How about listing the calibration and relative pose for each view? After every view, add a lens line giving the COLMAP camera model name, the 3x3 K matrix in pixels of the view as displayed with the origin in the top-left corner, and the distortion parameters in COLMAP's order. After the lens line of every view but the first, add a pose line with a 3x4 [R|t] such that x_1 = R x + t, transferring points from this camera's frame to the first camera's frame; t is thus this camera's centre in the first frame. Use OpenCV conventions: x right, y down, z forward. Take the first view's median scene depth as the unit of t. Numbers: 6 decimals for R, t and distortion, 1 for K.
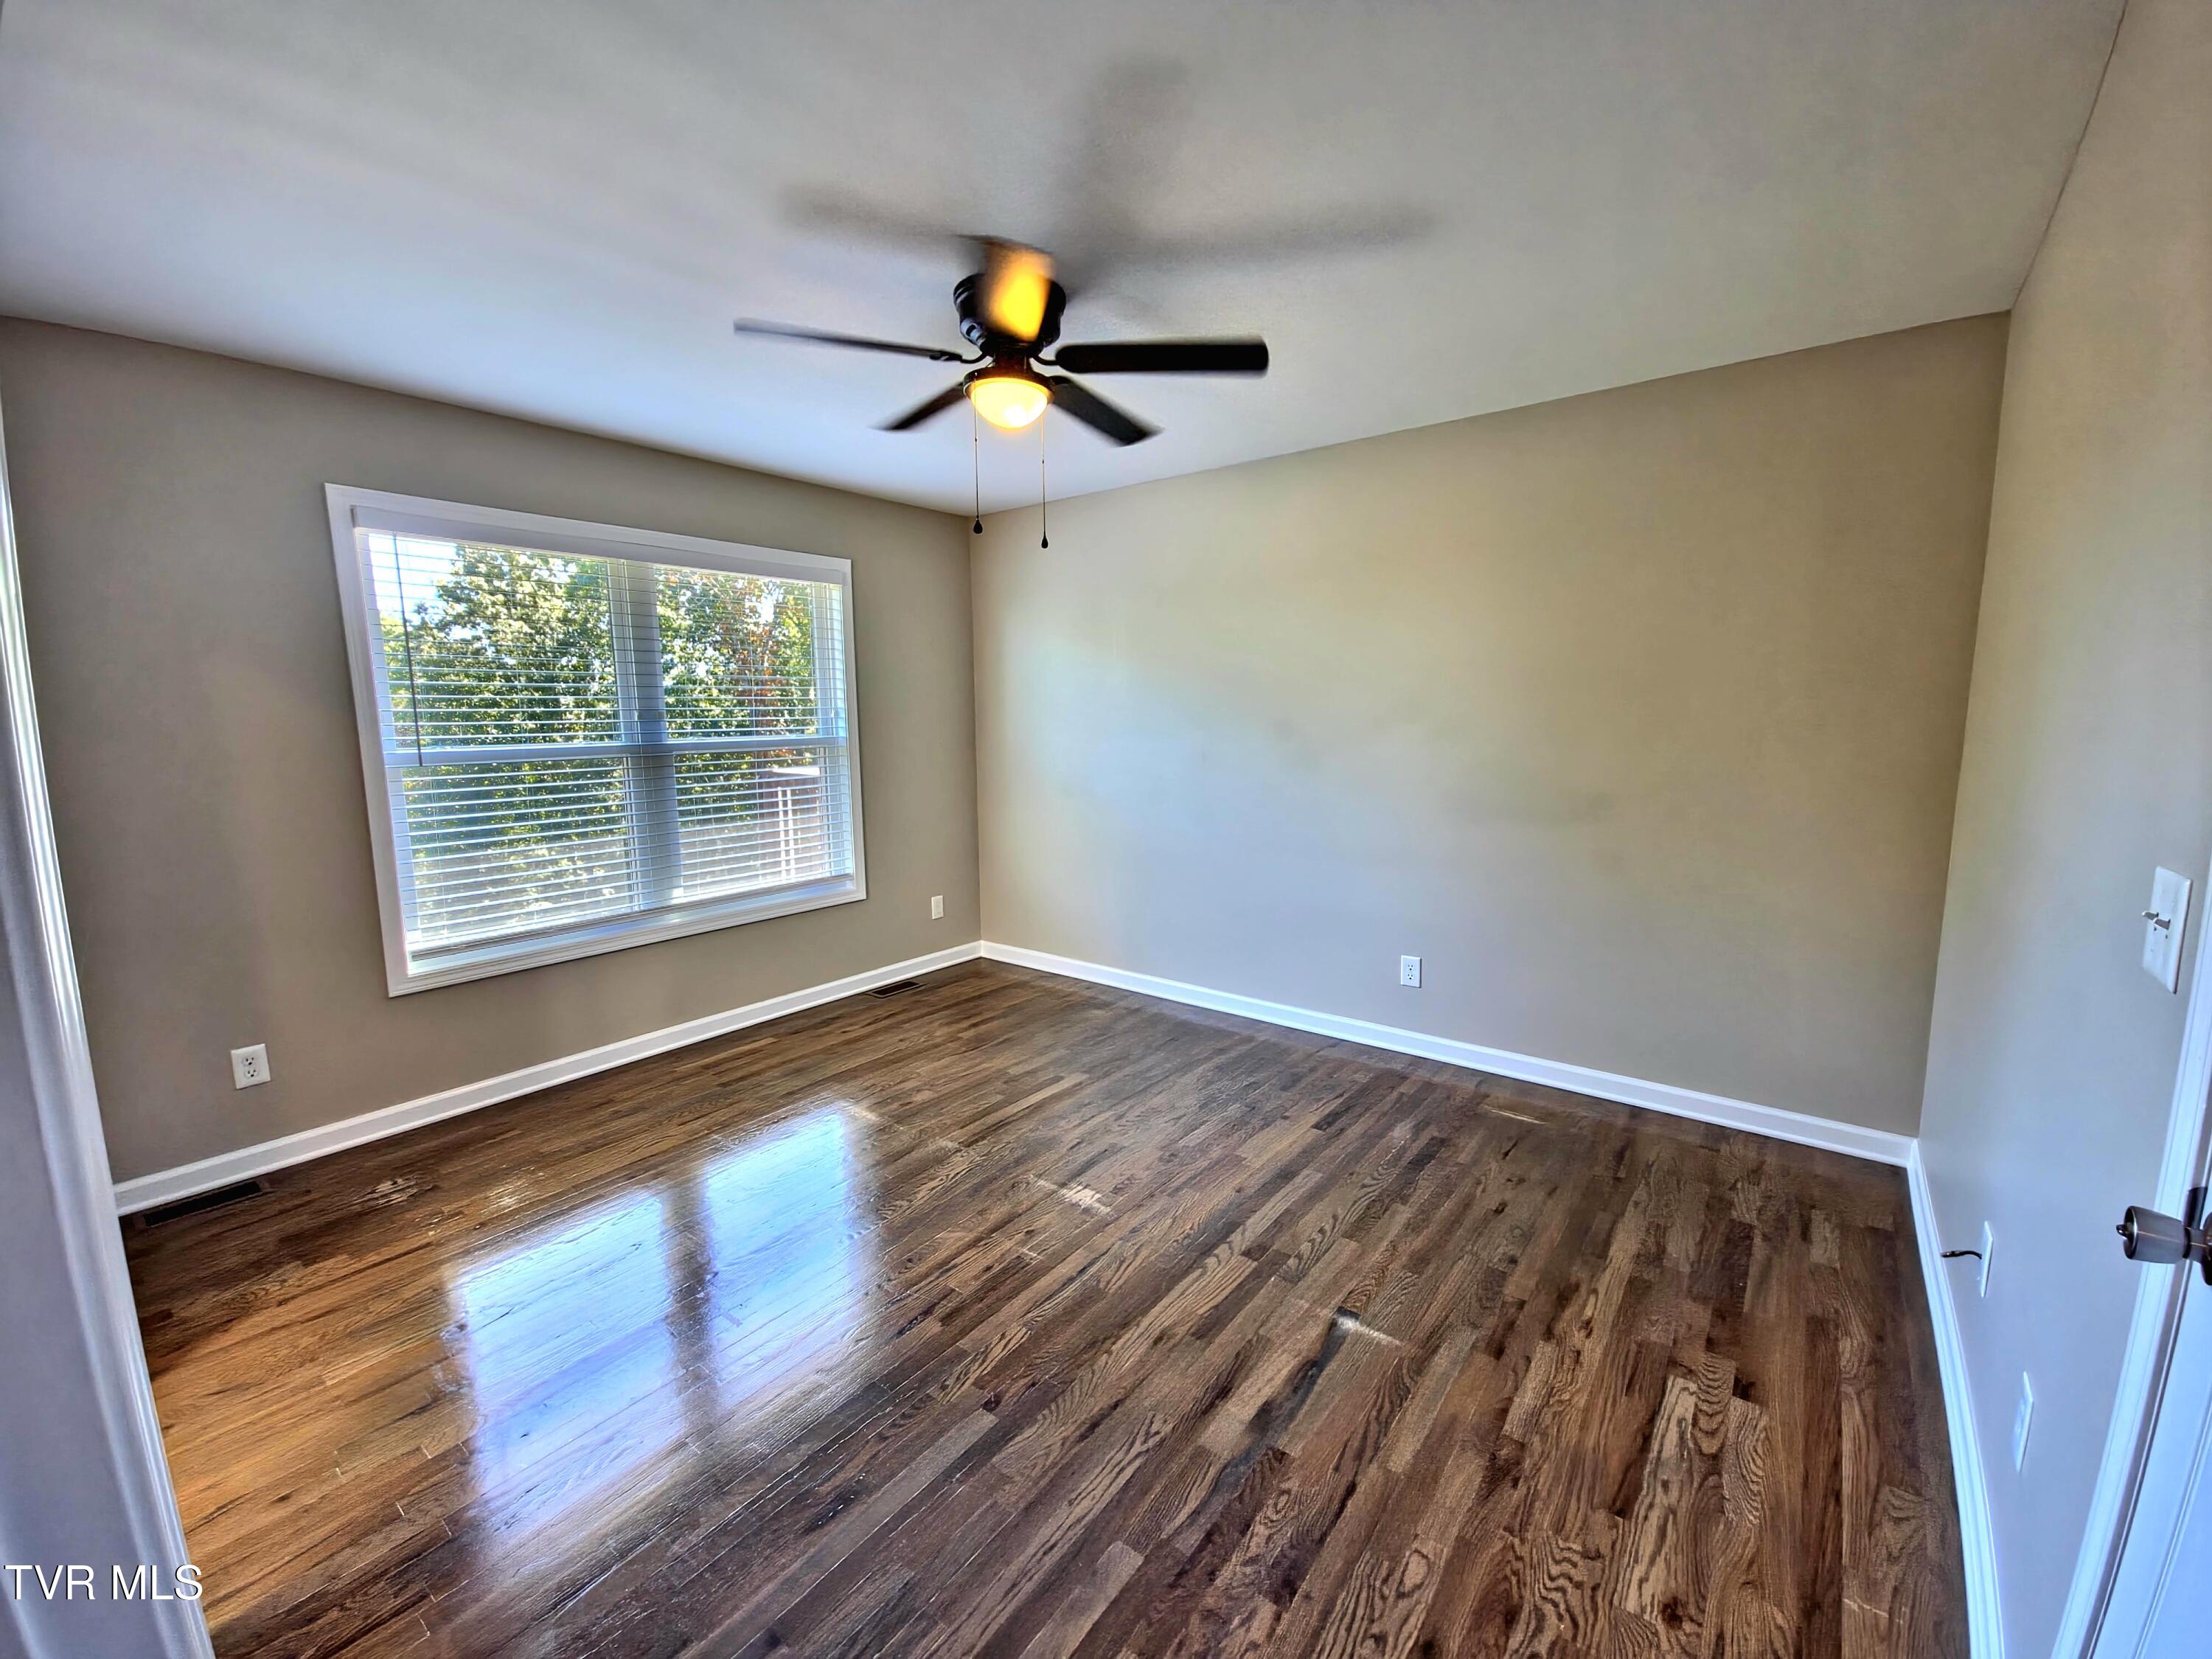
lens RADIAL K [[894.5, 0, 1106.0], [0, 894.5, 829.5], [0, 0, 1]] dist [0.001937, -0.005224]
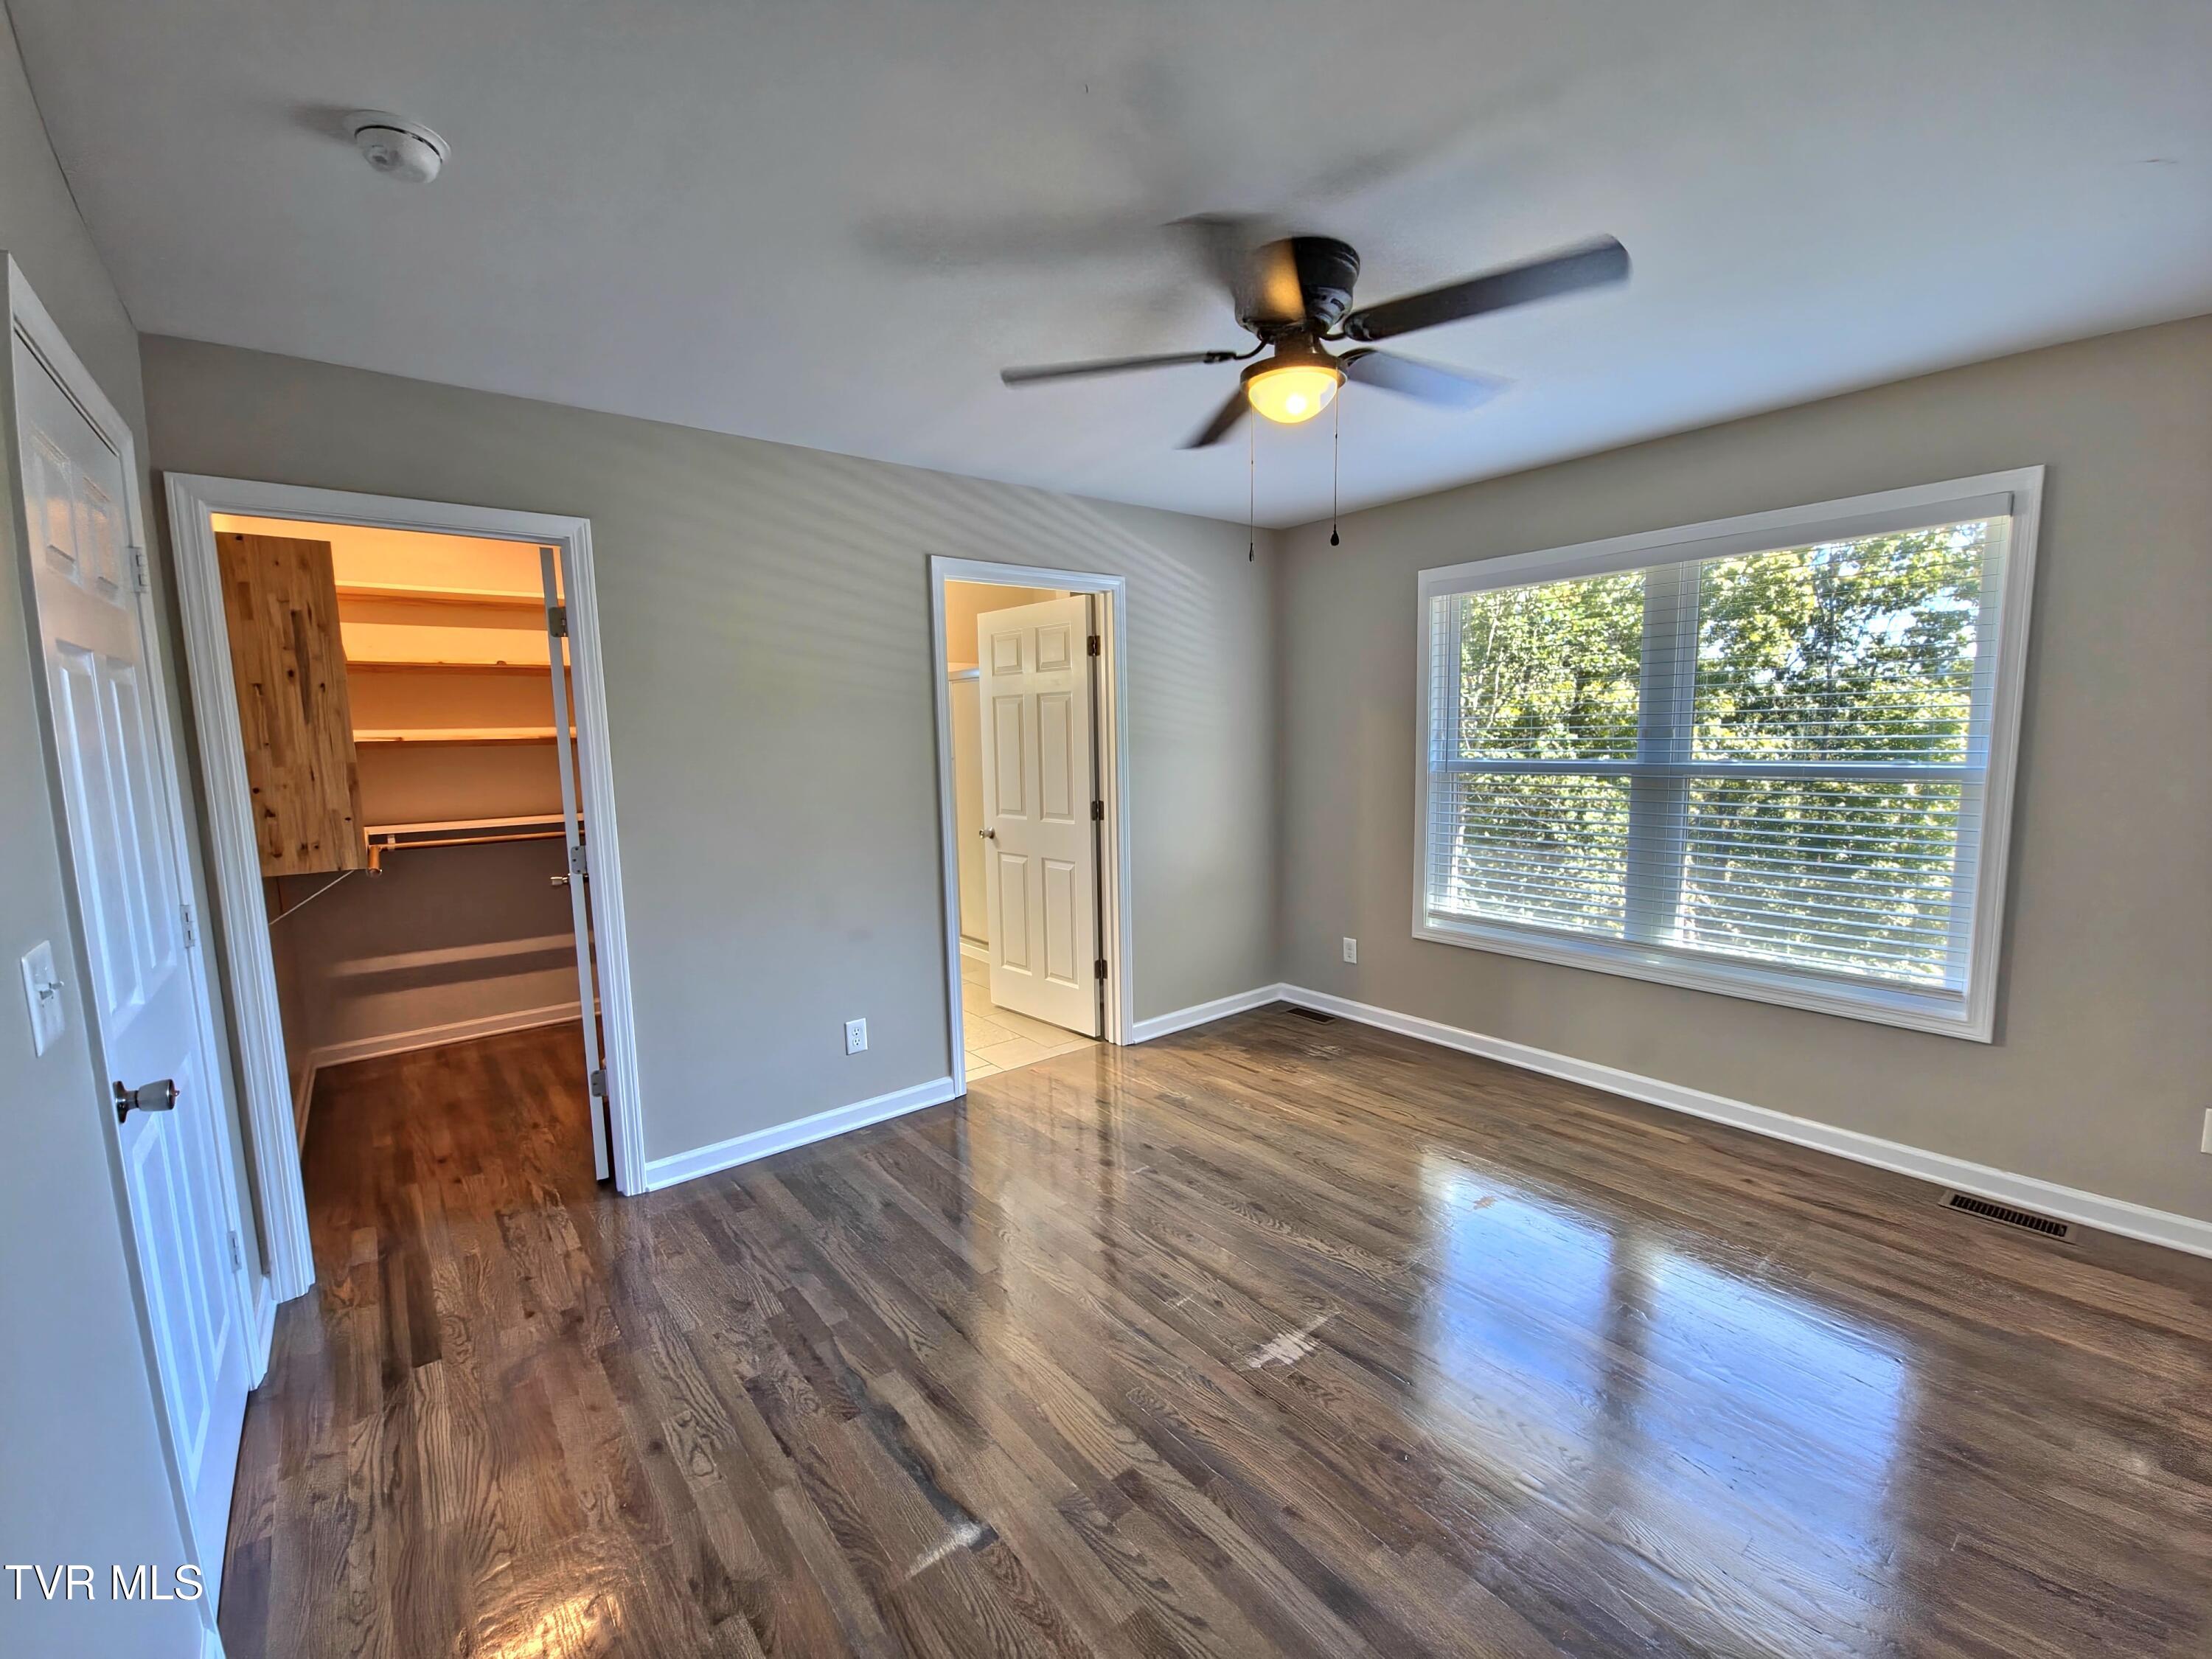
lens RADIAL K [[911.4, 0, 1106.0], [0, 911.4, 829.5], [0, 0, 1]] dist [0.005946, -0.005457]
pose [[-0.225681, 0.119739, -0.966815, 0.807731], [-0.105898, 0.983522, 0.146527, -0.165342], [0.968428, 0.135452, -0.209282, 1.022387]]
